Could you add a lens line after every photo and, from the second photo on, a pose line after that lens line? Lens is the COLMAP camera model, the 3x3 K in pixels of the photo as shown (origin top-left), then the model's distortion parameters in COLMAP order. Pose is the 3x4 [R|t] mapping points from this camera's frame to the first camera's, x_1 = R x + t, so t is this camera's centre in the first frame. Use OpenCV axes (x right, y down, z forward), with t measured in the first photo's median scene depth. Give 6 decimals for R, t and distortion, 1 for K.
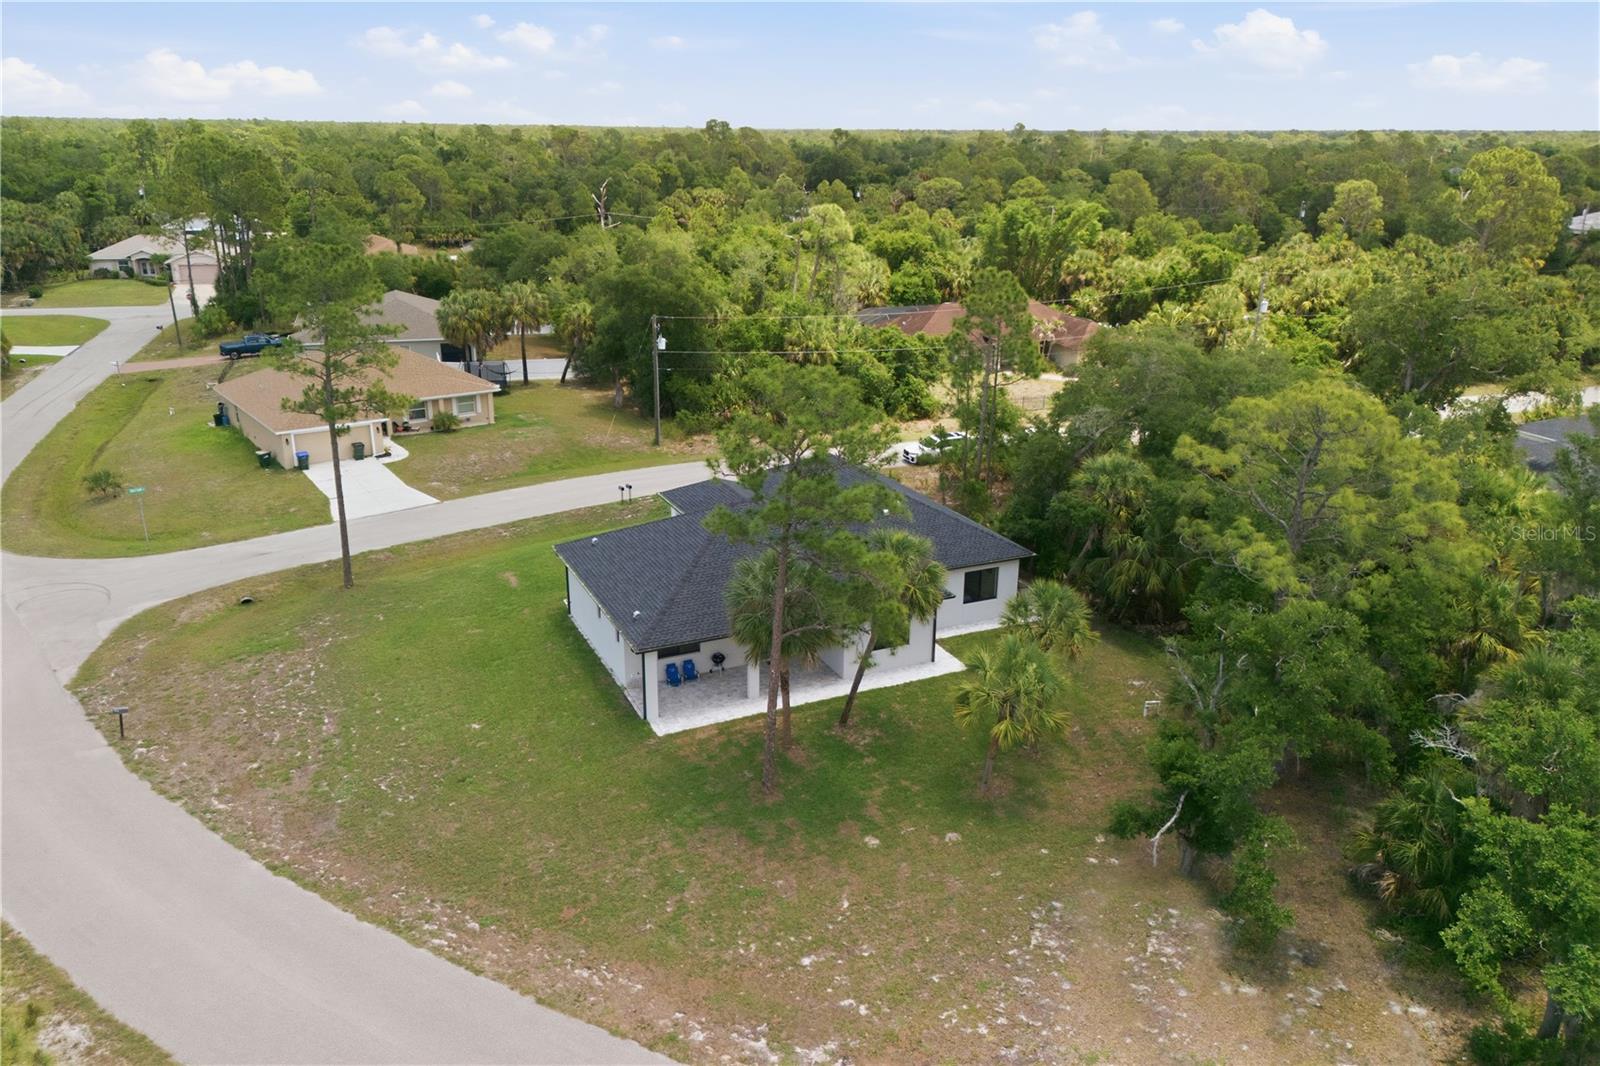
lens RADIAL K [[1177.5, 0, 800.0], [0, 1177.5, 533.0], [0, 0, 1]] dist [0.050127, -0.058026]
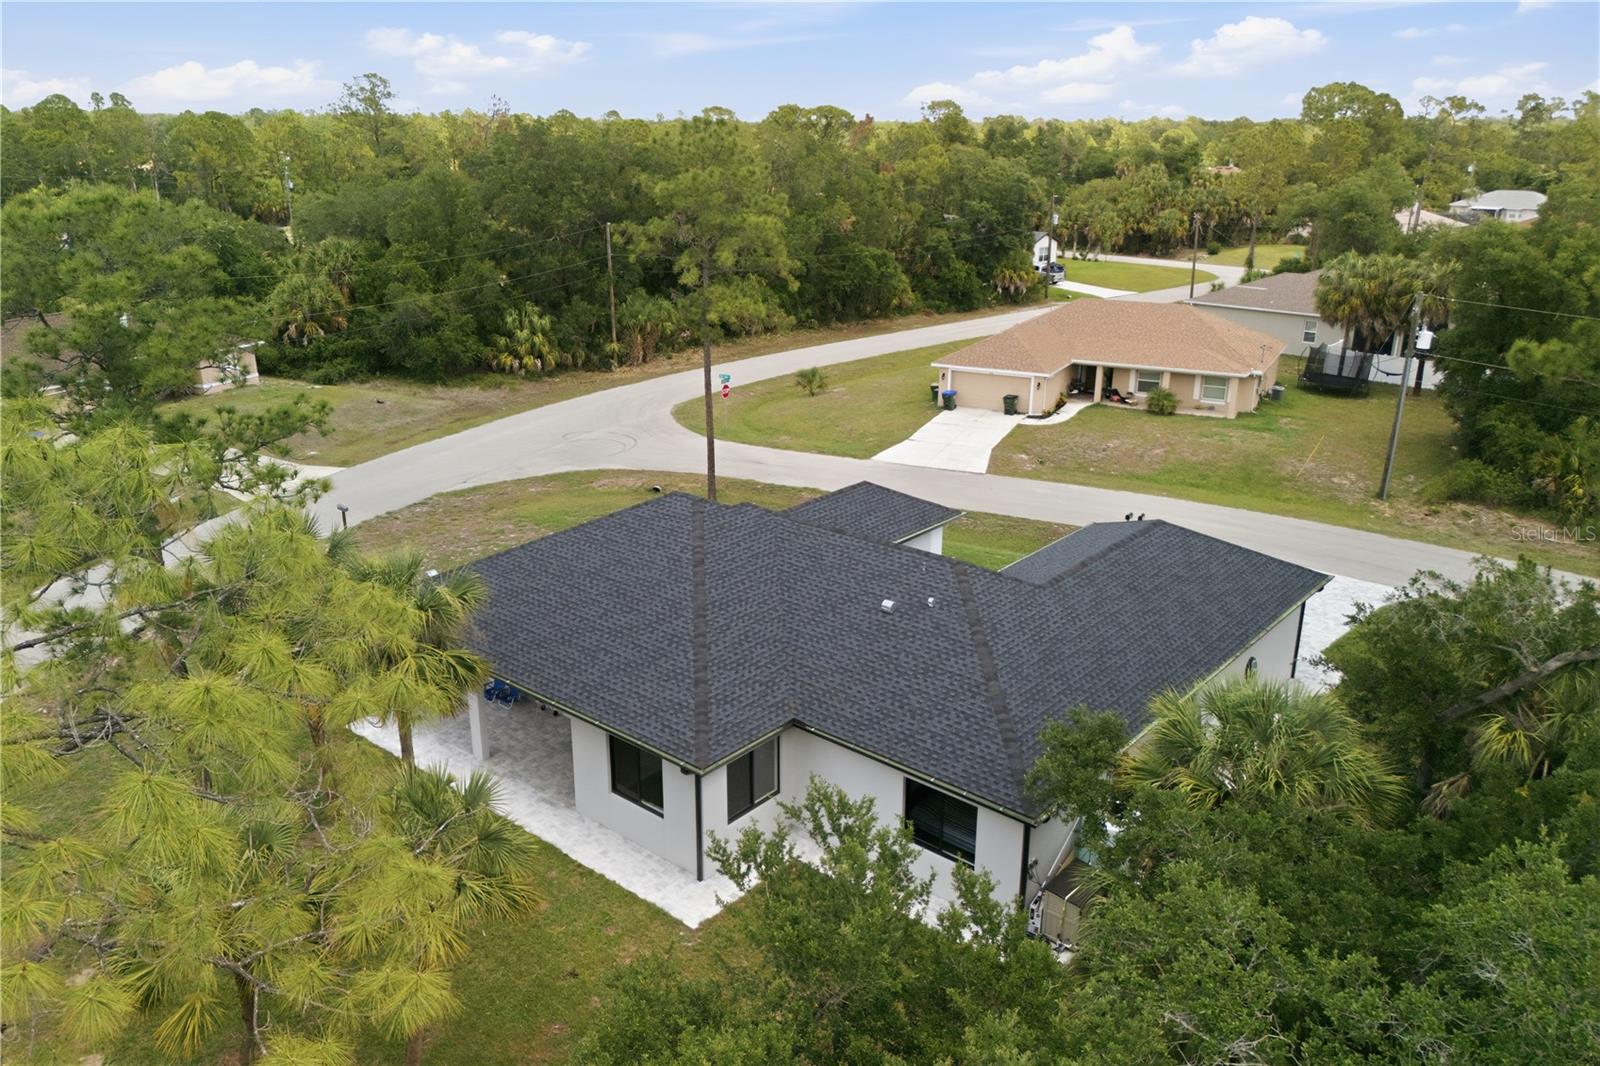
lens RADIAL K [[1177.5, 0, 800.0], [0, 1177.5, 533.0], [0, 0, 1]] dist [0.050127, -0.058026]
pose [[0.404070, 0.284390, -0.869396, 0.340663], [-0.290071, 0.941225, 0.173070, -0.085922], [0.867517, 0.182254, 0.462815, 0.494800]]
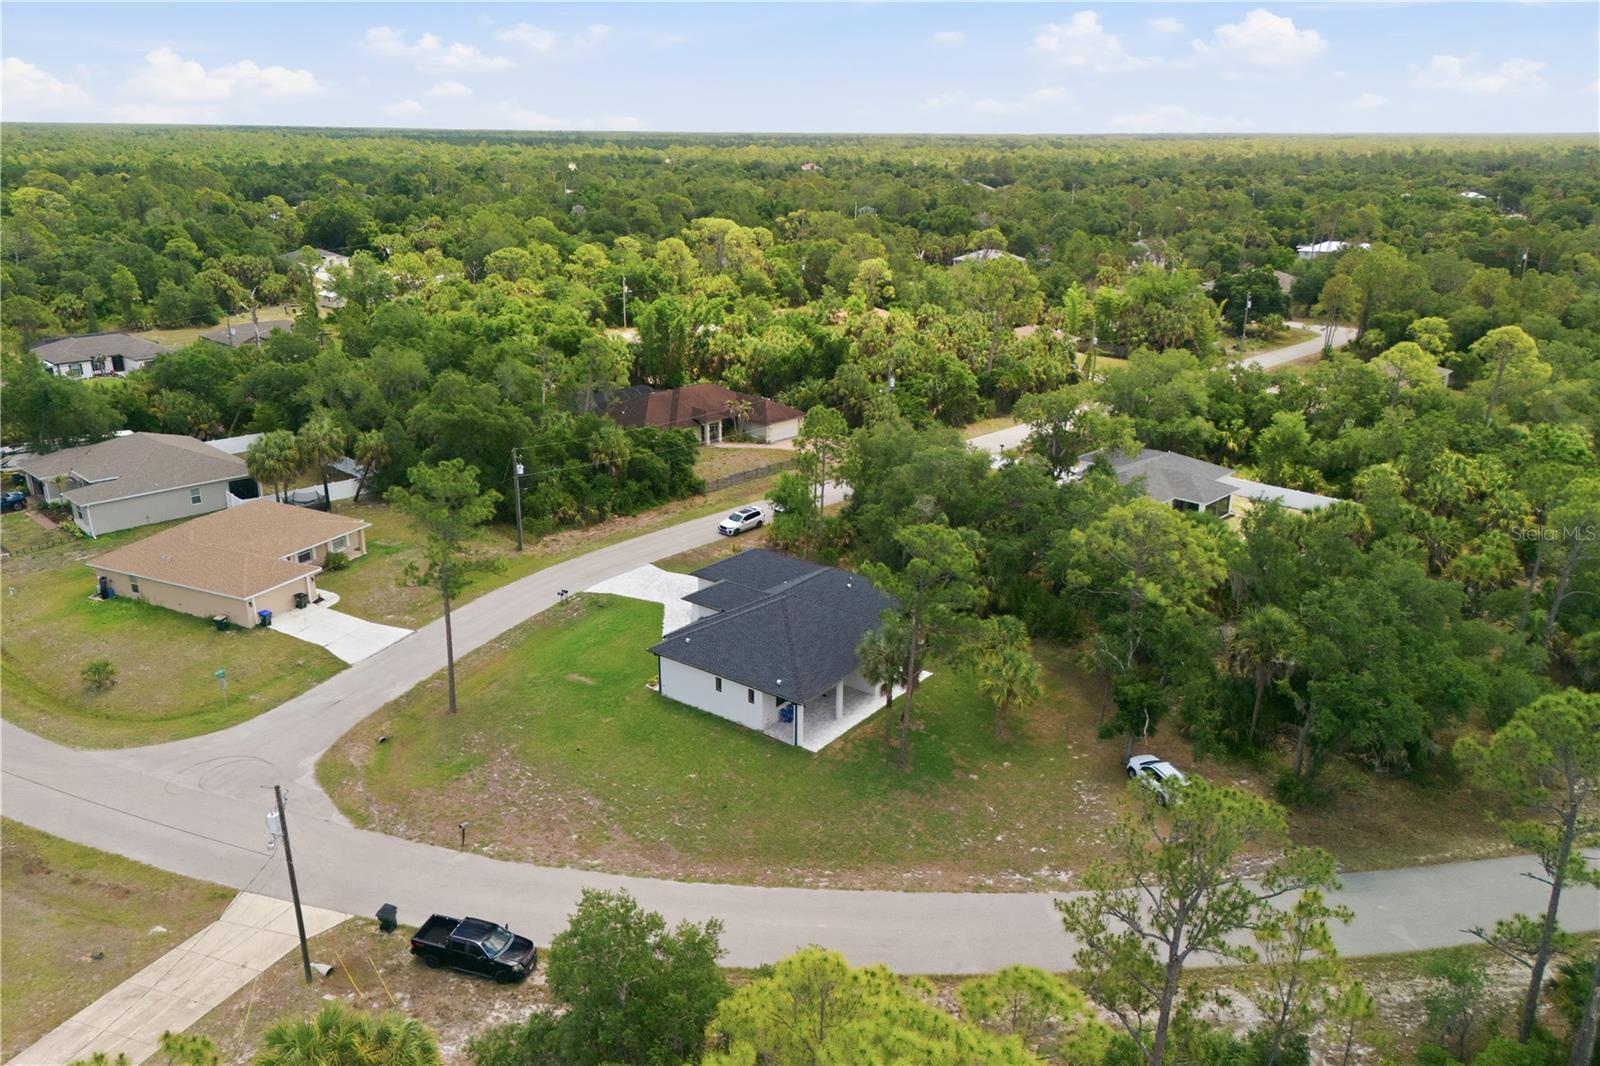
lens RADIAL K [[1177.5, 0, 800.0], [0, 1177.5, 533.0], [0, 0, 1]] dist [0.050127, -0.058026]
pose [[0.881695, -0.150673, 0.447115, -0.459642], [0.149566, 0.988021, 0.038013, -0.107187], [-0.447487, 0.033358, 0.893668, -0.252994]]
